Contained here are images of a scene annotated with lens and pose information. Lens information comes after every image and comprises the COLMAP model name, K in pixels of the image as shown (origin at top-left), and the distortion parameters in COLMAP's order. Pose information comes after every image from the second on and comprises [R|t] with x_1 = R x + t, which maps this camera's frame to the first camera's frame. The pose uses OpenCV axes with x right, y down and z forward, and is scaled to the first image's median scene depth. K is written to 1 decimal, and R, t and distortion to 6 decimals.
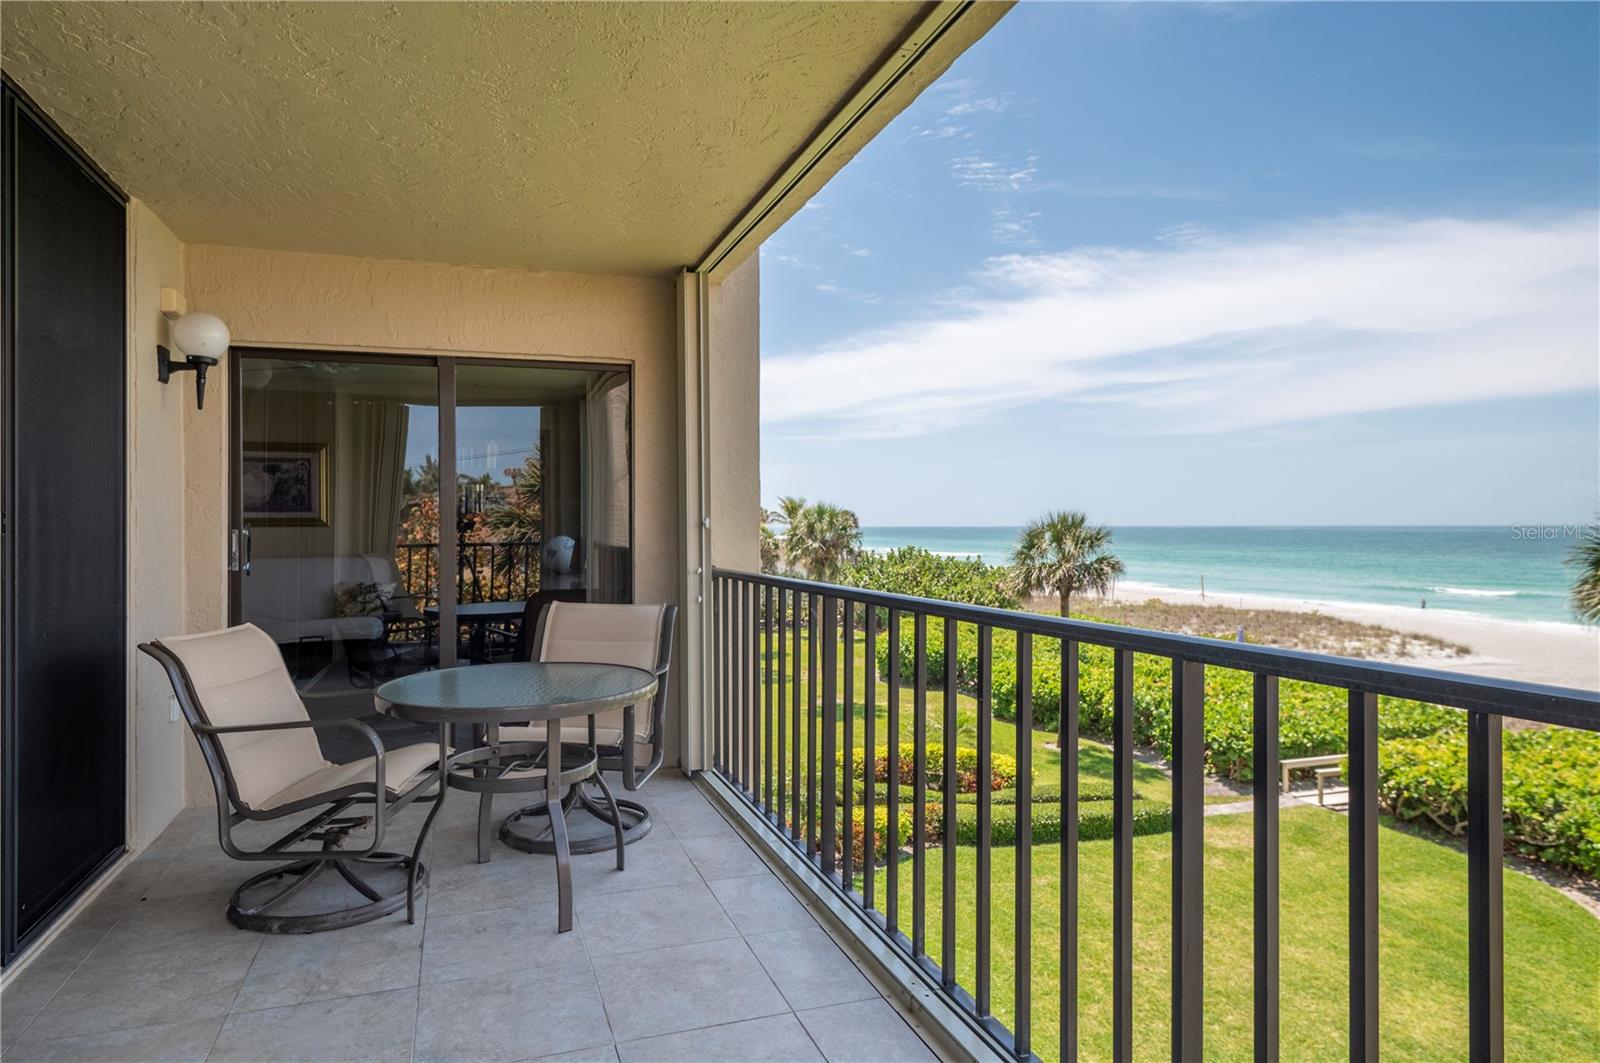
lens RADIAL K [[979.5, 0, 750.3], [0, 979.5, 528.6], [0, 0, 1]] dist [0.007945, -0.008902]
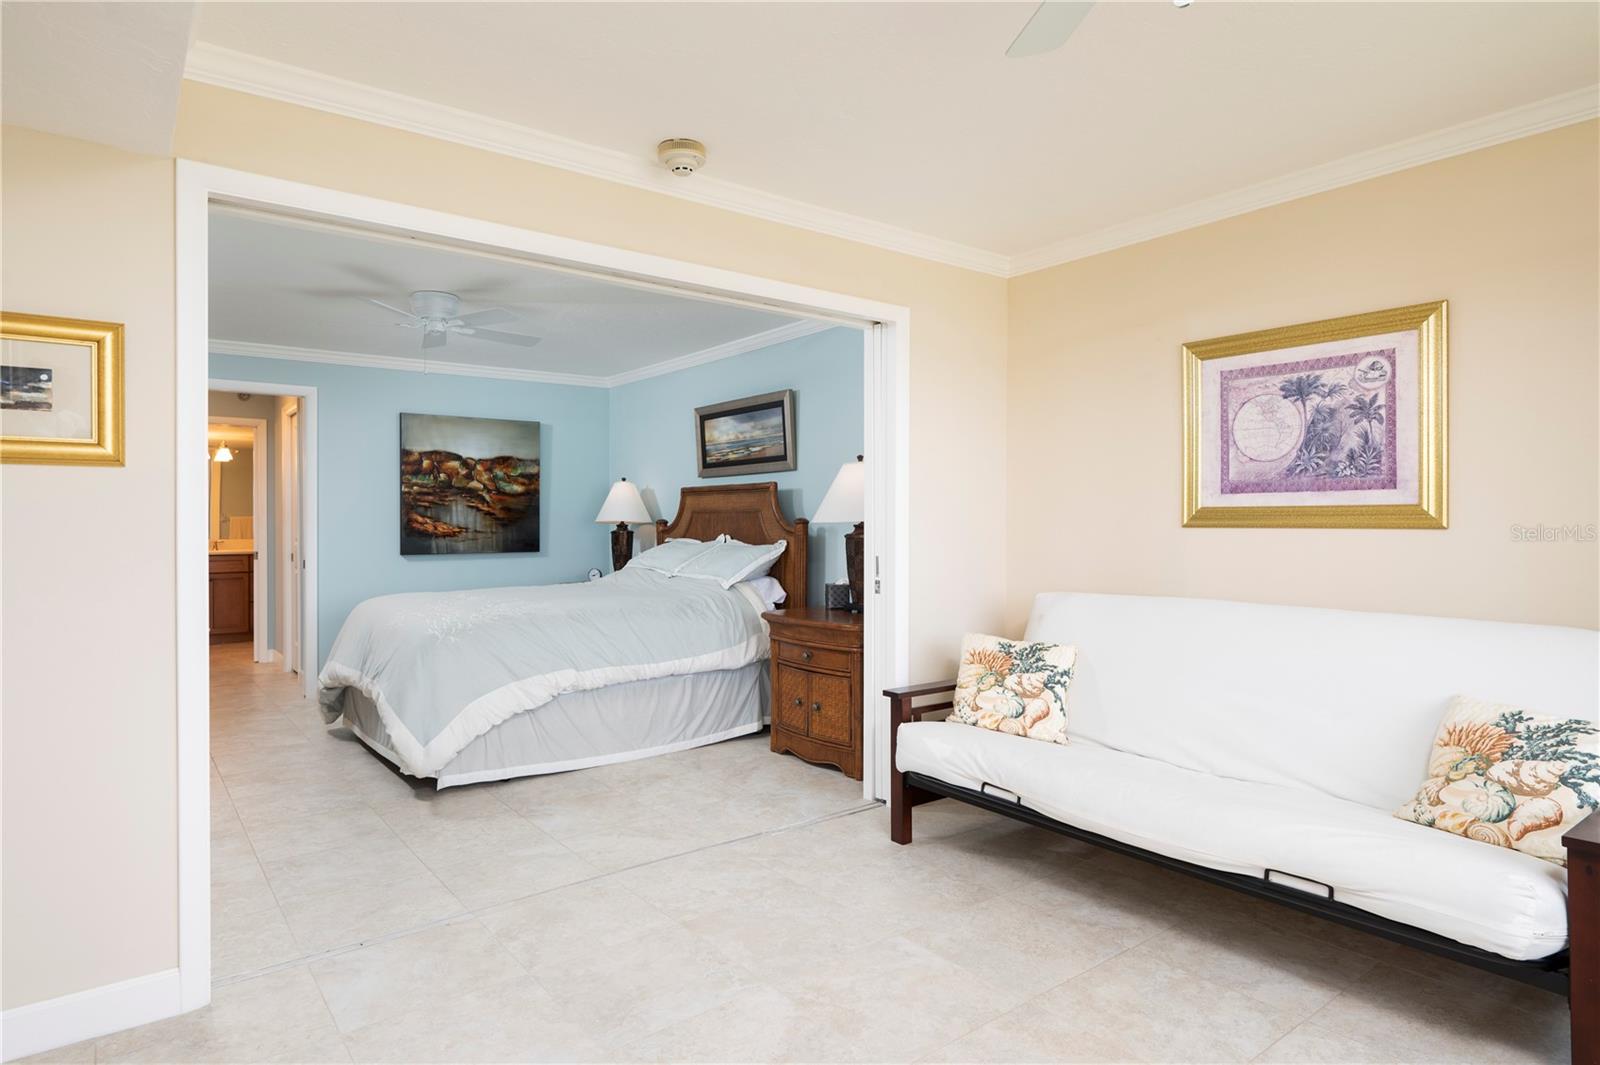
lens RADIAL K [[881.3, 0, 804.4], [0, 881.3, 526.8], [0, 0, 1]] dist [-0.020715, -0.002279]
pose [[0.356507, 0.013866, -0.934190, -0.215030], [-0.007850, 0.999899, 0.011846, -0.004774], [0.934260, 0.003110, 0.356579, 0.670040]]
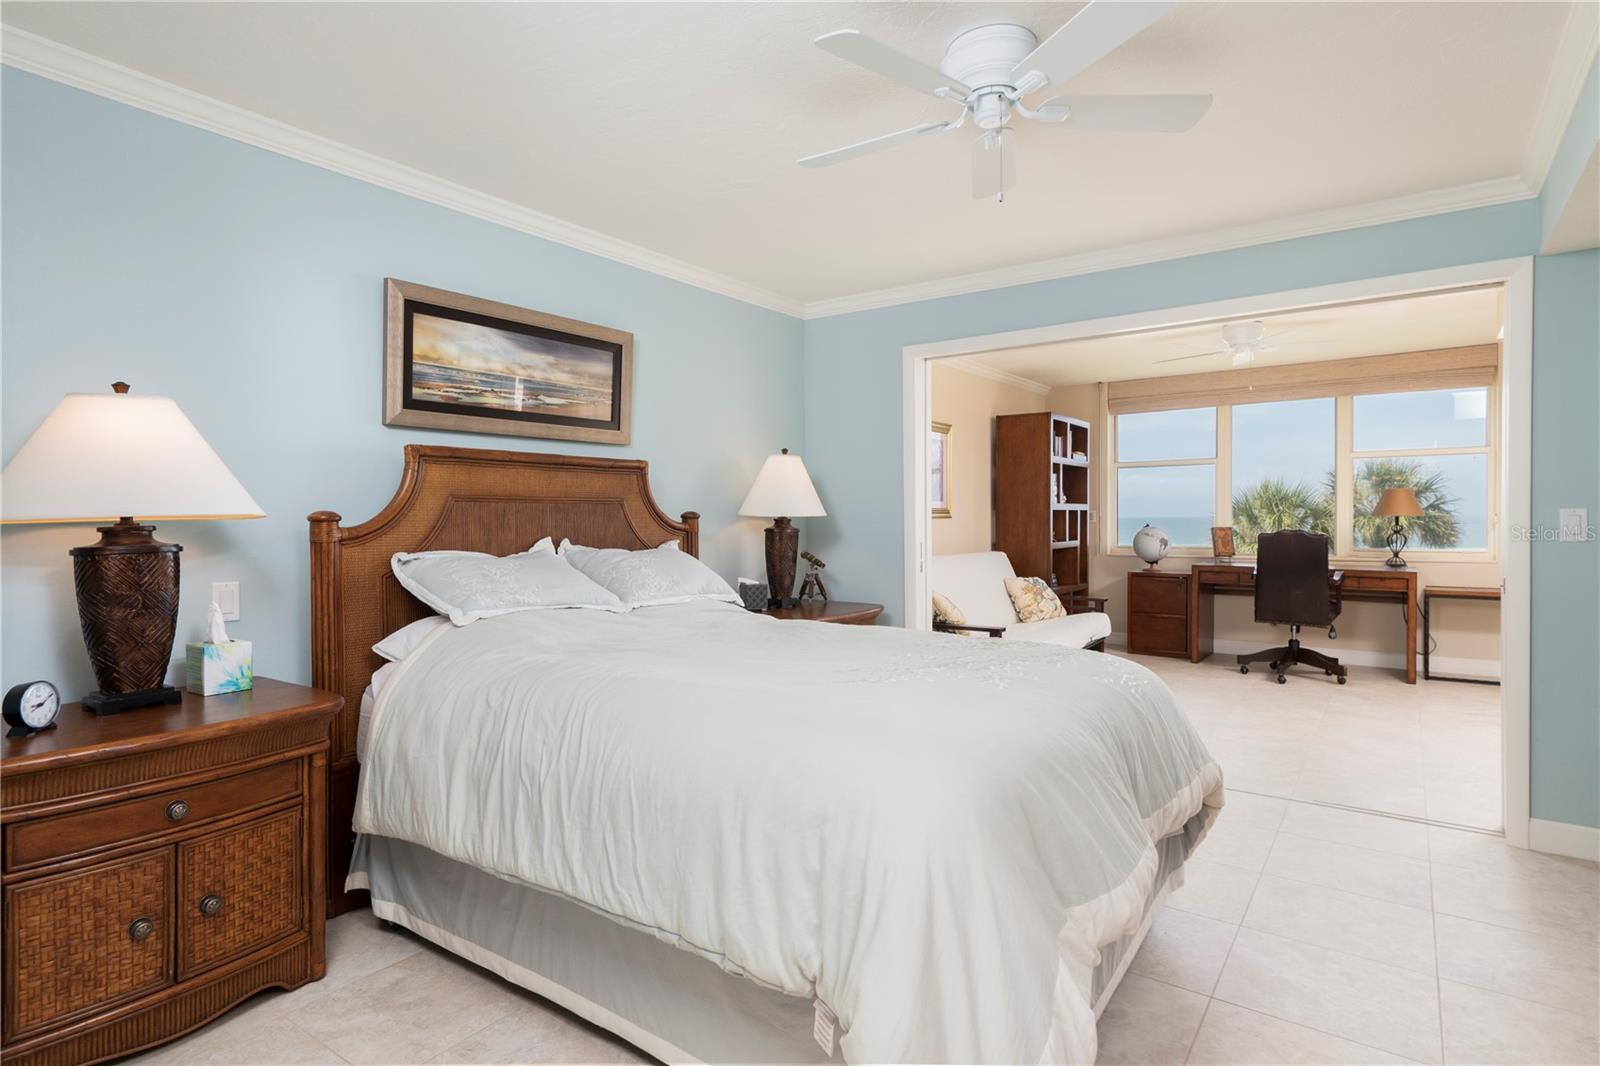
lens RADIAL K [[845.0, 0, 790.5], [0, 845.0, 535.9], [0, 0, 1]] dist [-0.003140, -0.000312]
pose [[0.792984, -0.011141, 0.609141, -0.917564], [0.005222, 0.999920, 0.011491, 0.003666], [-0.609220, -0.005932, 0.792979, 0.507141]]
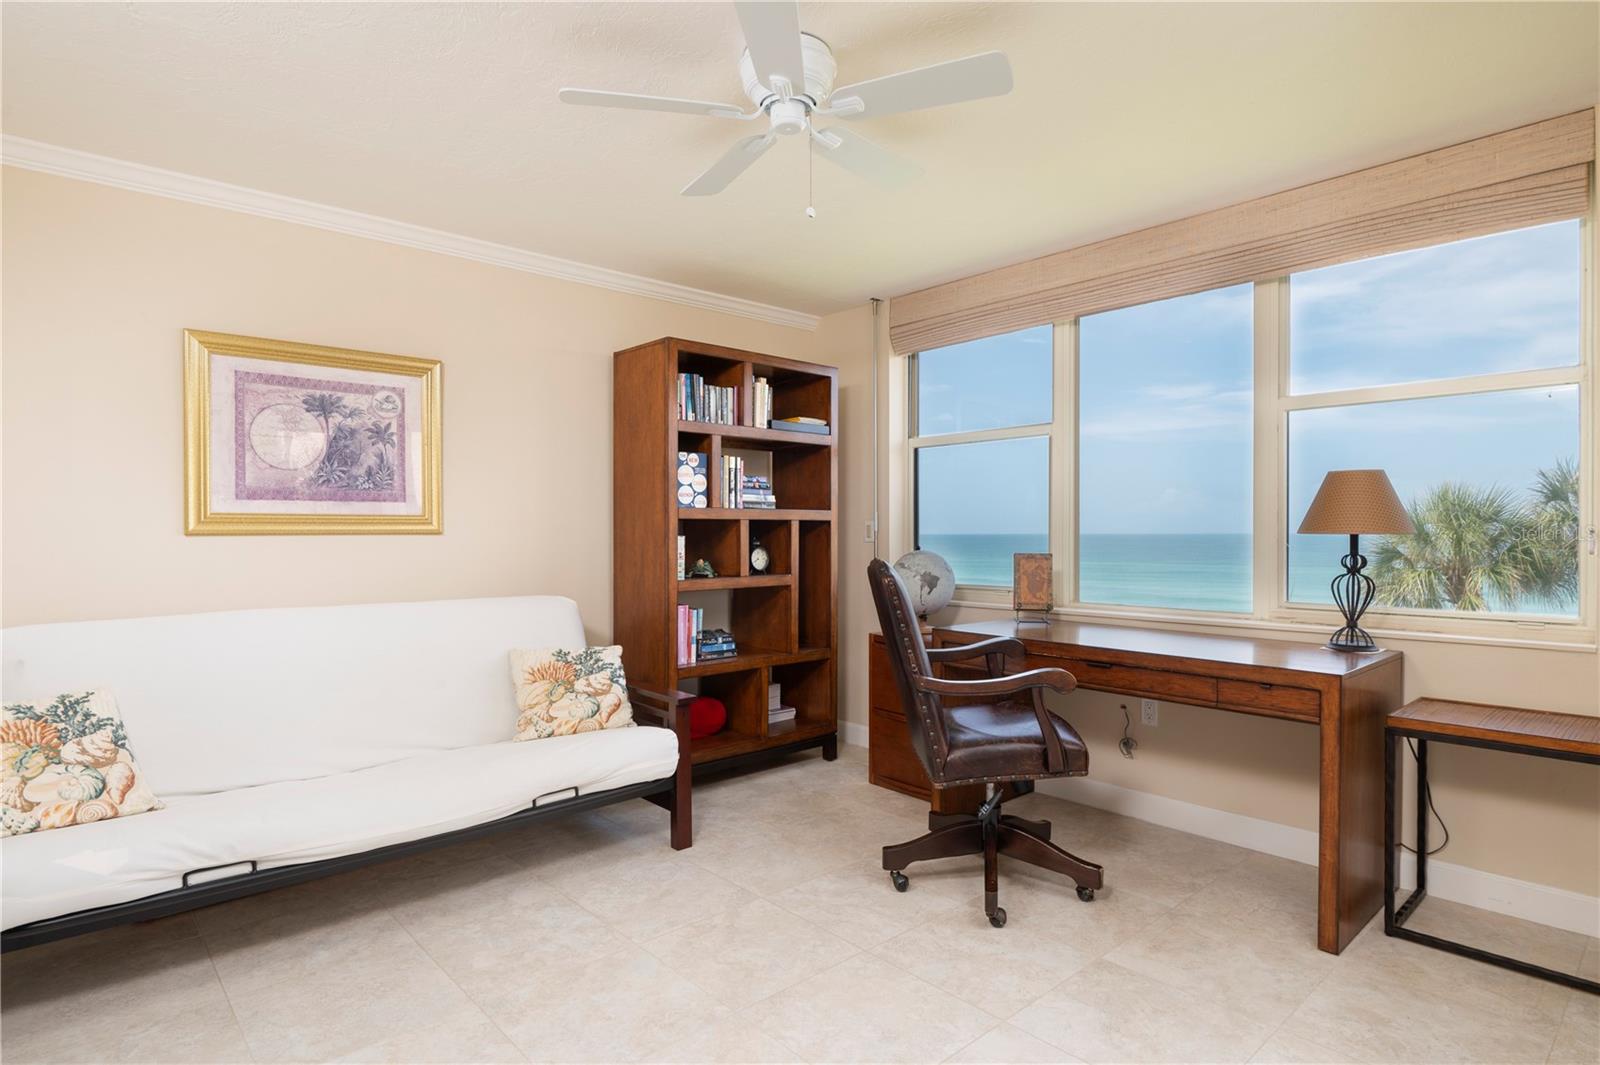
lens RADIAL K [[845.0, 0, 792.5], [0, 845.0, 536.8], [0, 0, 1]] dist [-0.003140, -0.000312]
pose [[0.904155, 0.003306, 0.427191, -0.456169], [-0.001758, 0.999990, -0.004017, 0.000711], [-0.427200, 0.002881, 0.904152, 0.557818]]
